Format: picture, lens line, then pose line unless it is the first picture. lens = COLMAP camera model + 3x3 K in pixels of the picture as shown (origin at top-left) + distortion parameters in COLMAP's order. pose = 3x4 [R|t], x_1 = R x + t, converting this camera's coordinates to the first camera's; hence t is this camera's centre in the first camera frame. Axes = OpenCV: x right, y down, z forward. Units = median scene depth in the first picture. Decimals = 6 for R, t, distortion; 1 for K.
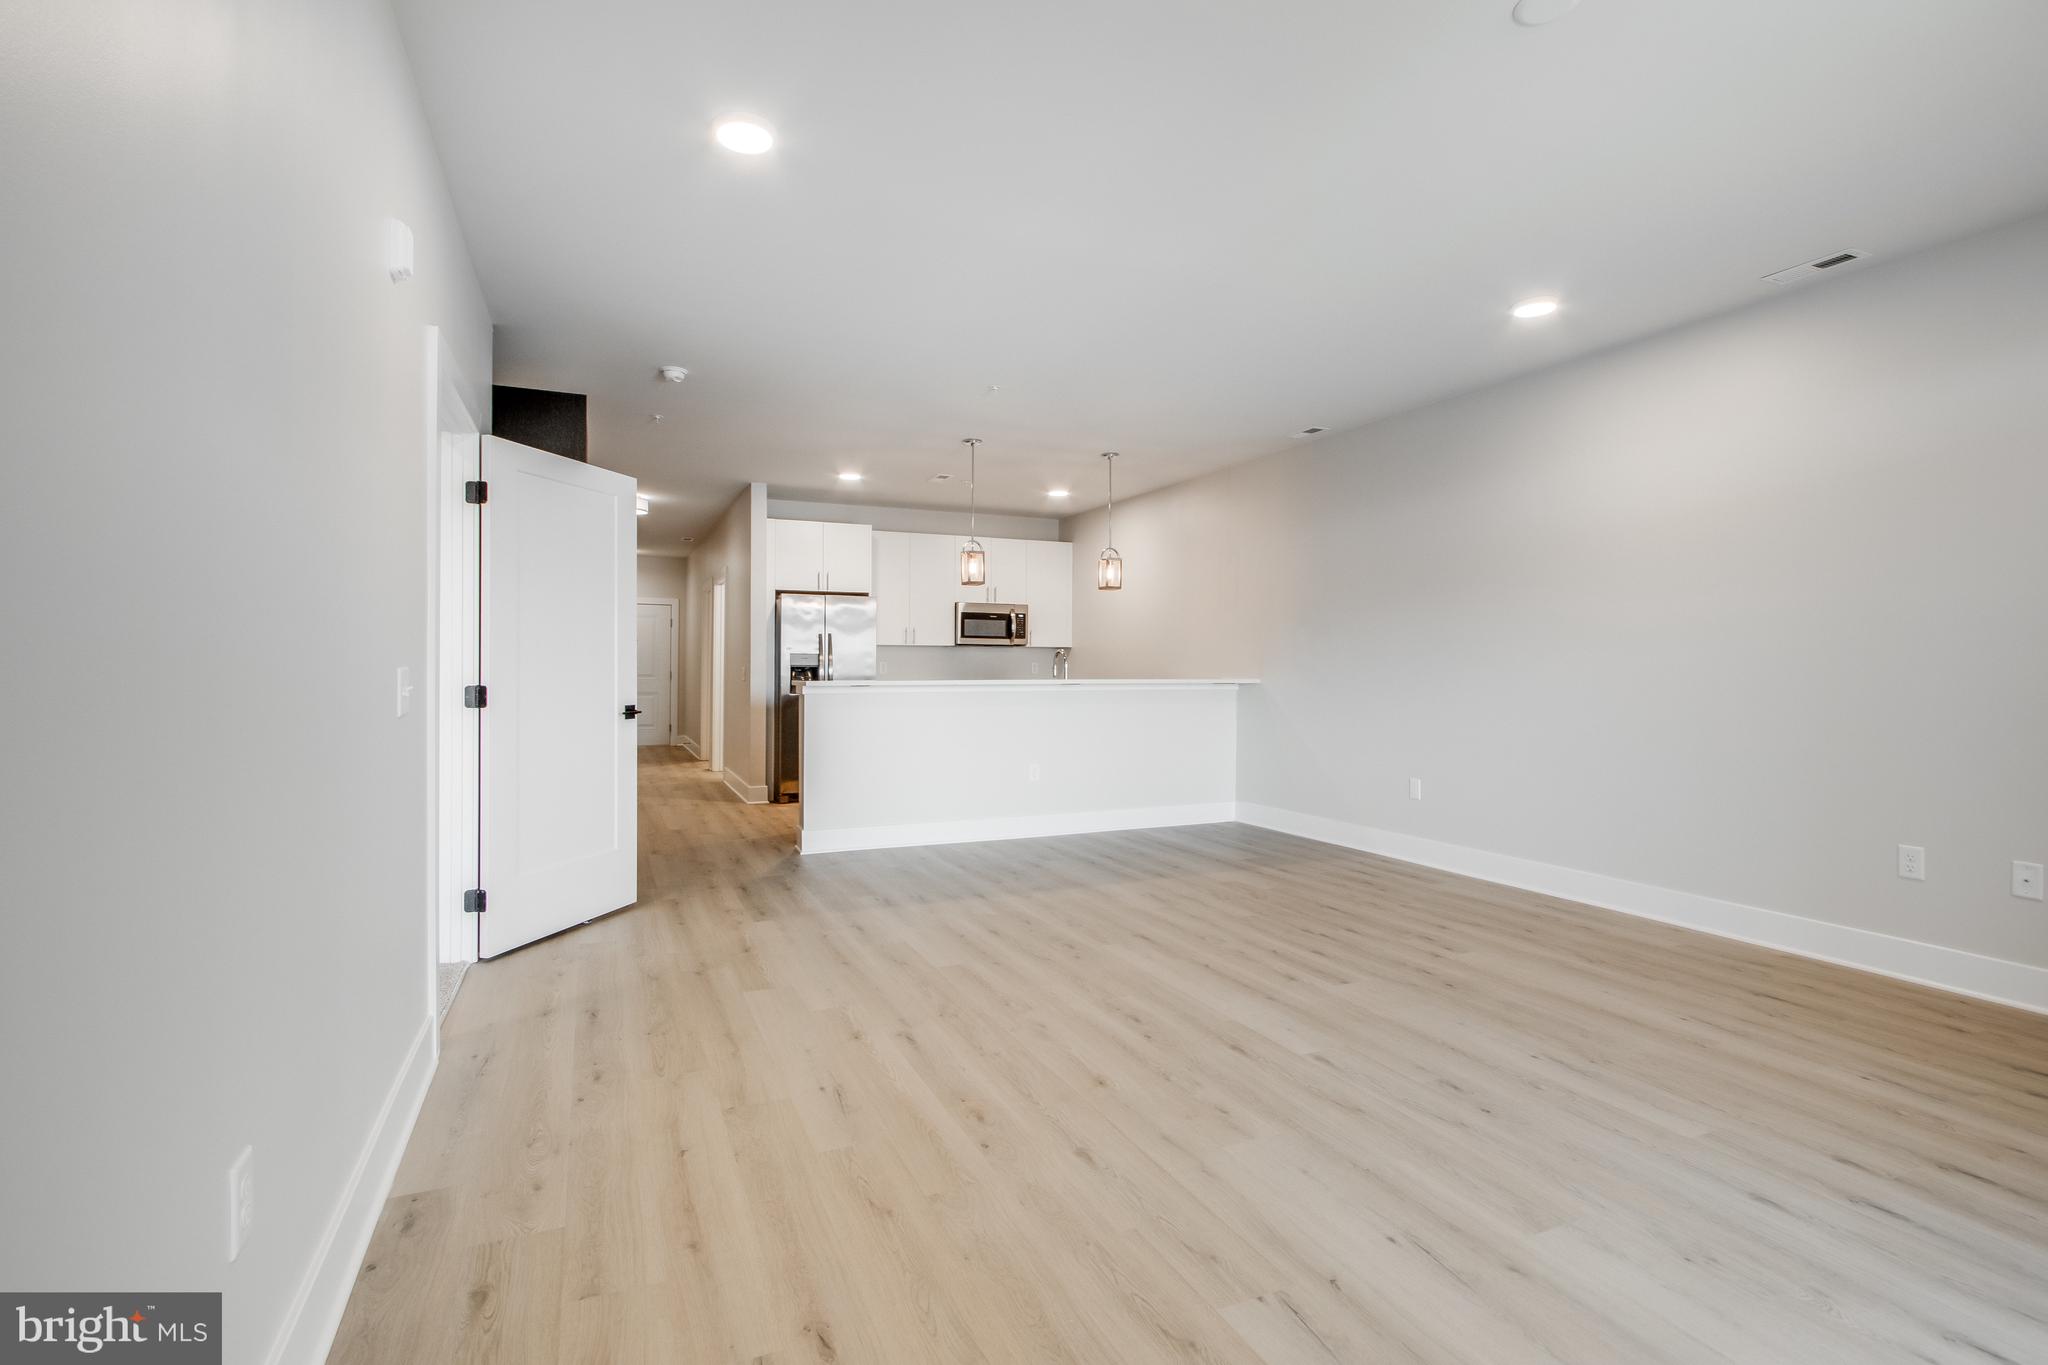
lens RADIAL K [[957.7, 0, 1006.9], [0, 957.7, 666.1], [0, 0, 1]] dist [-0.008222, 0.002914]
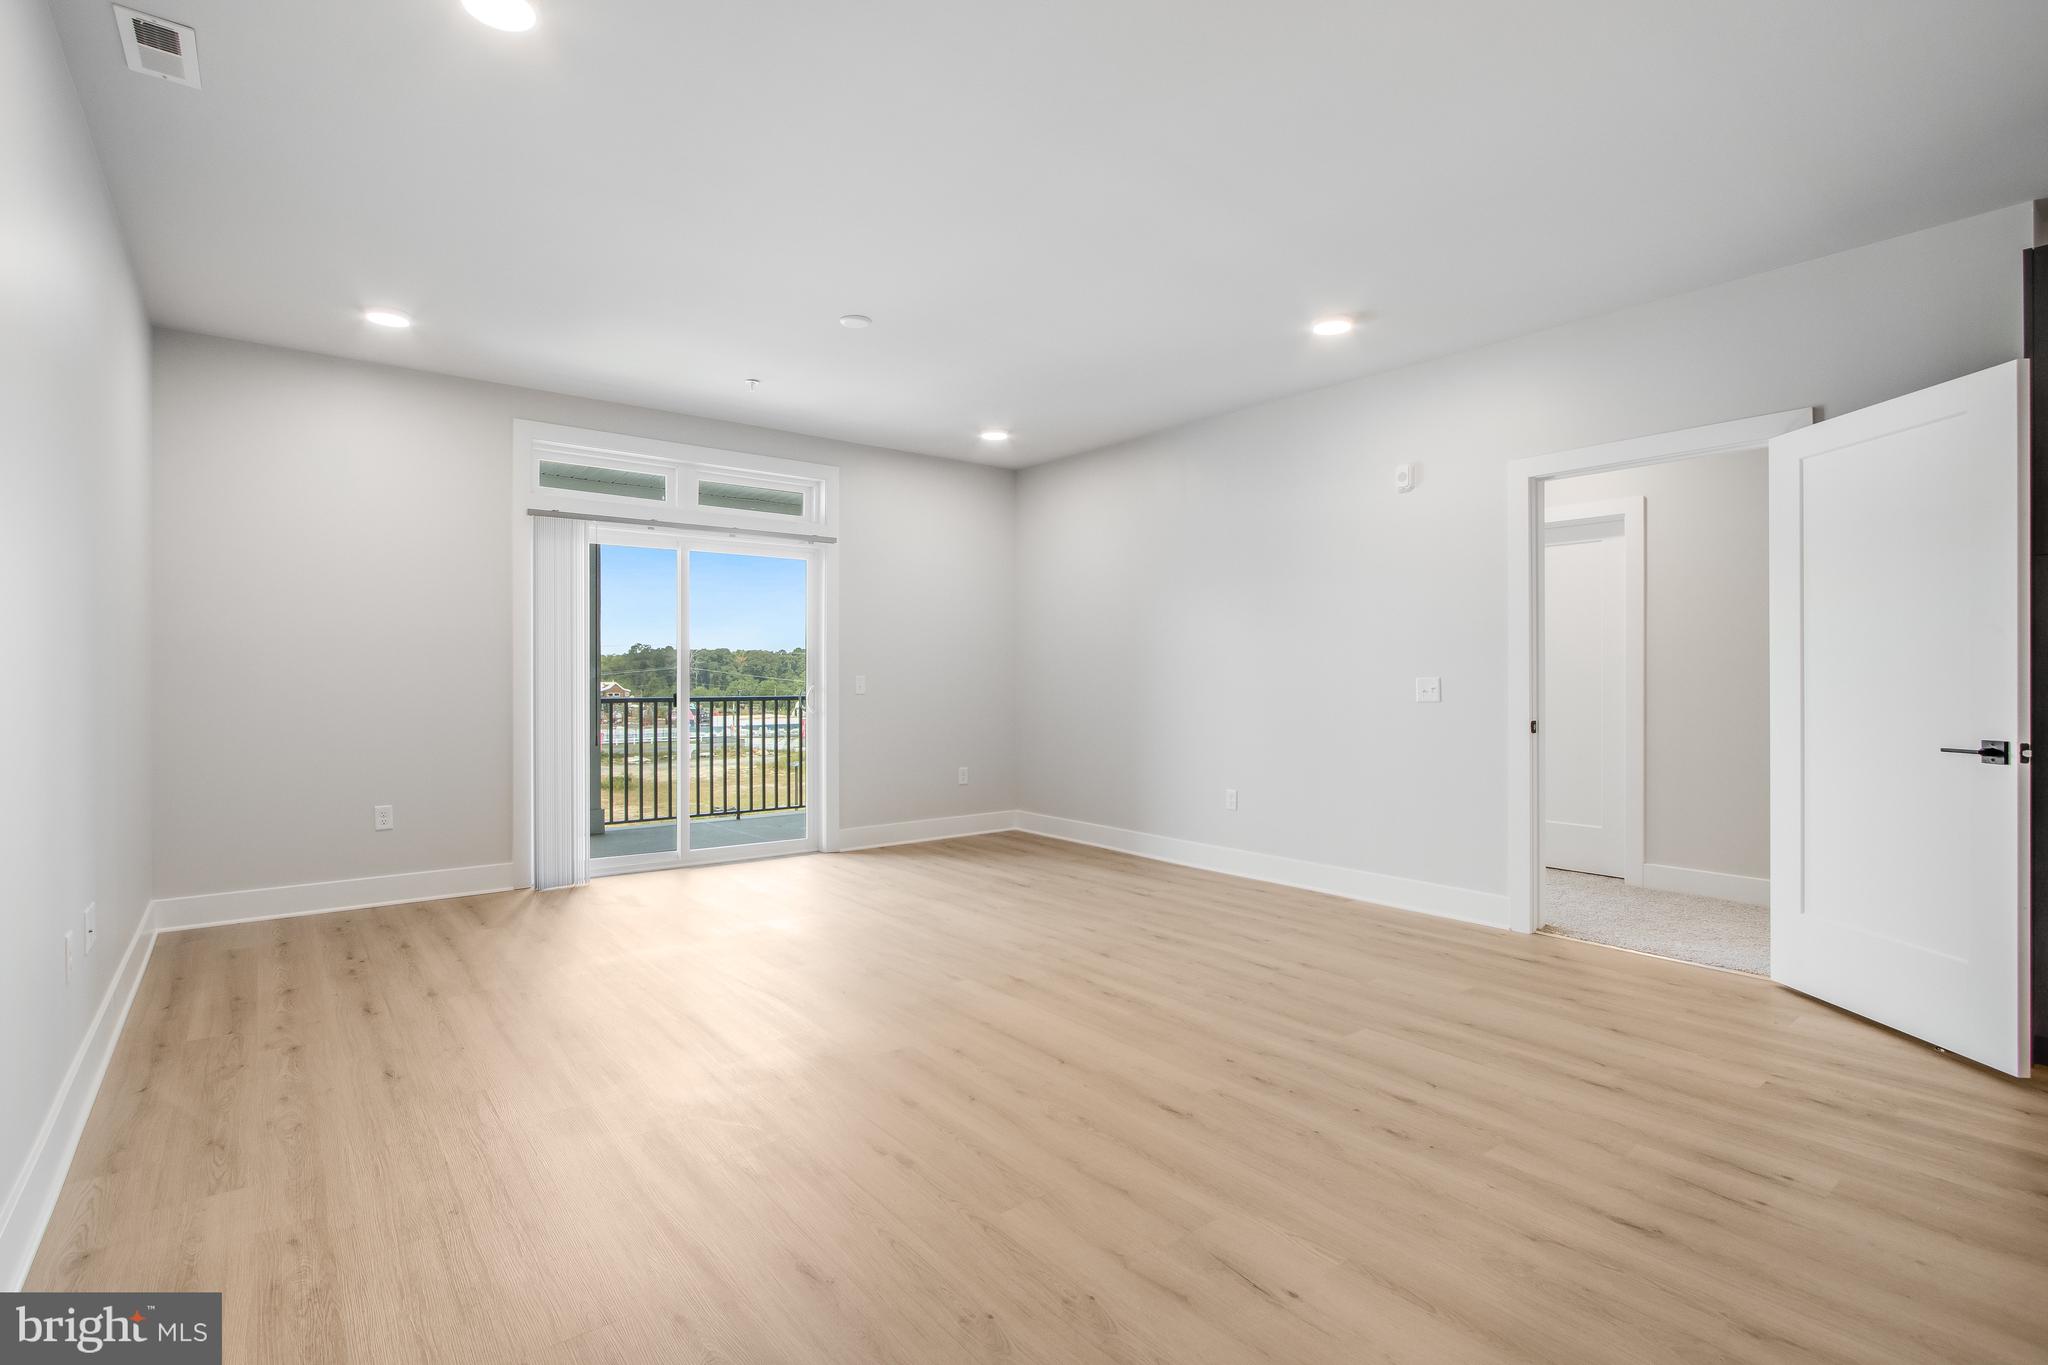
lens RADIAL K [[966.7, 0, 1013.6], [0, 966.7, 654.4], [0, 0, 1]] dist [-0.009318, 0.001778]
pose [[-0.967904, -0.010076, -0.251120, 0.204280], [-0.003957, 0.999683, -0.024862, 0.002651], [0.251291, -0.023070, -0.967637, 0.804738]]
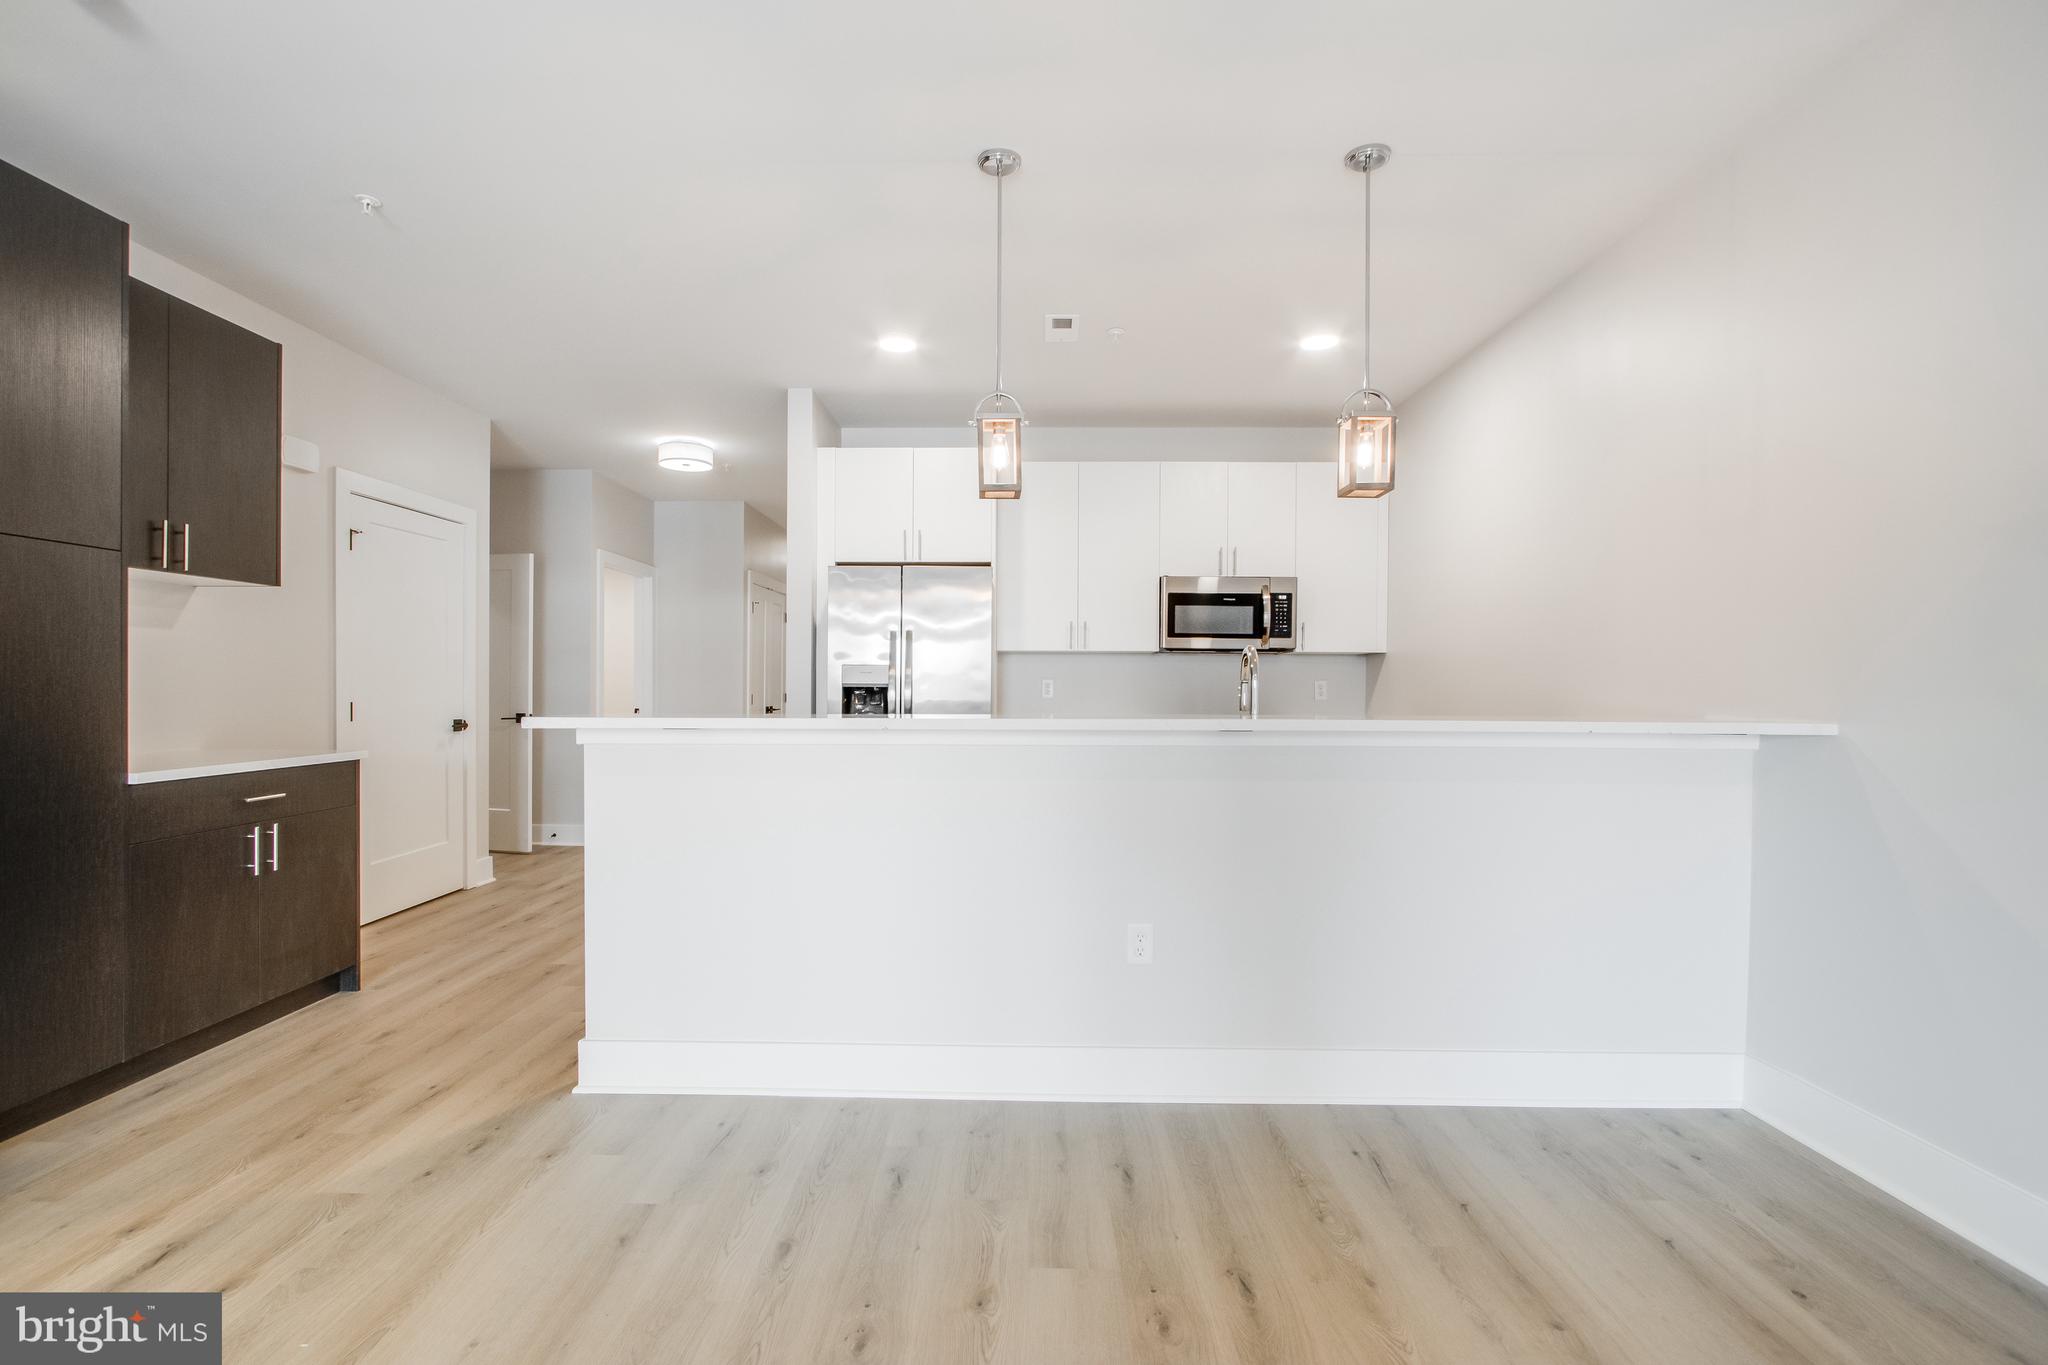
lens RADIAL K [[957.7, 0, 1018.6], [0, 957.7, 696.0], [0, 0, 1]] dist [-0.008222, 0.002914]
pose [[0.913882, 0.002978, -0.405969, 0.117859], [-0.000361, 0.999979, 0.006522, 0.002194], [0.405979, -0.005814, 0.913864, 0.494816]]
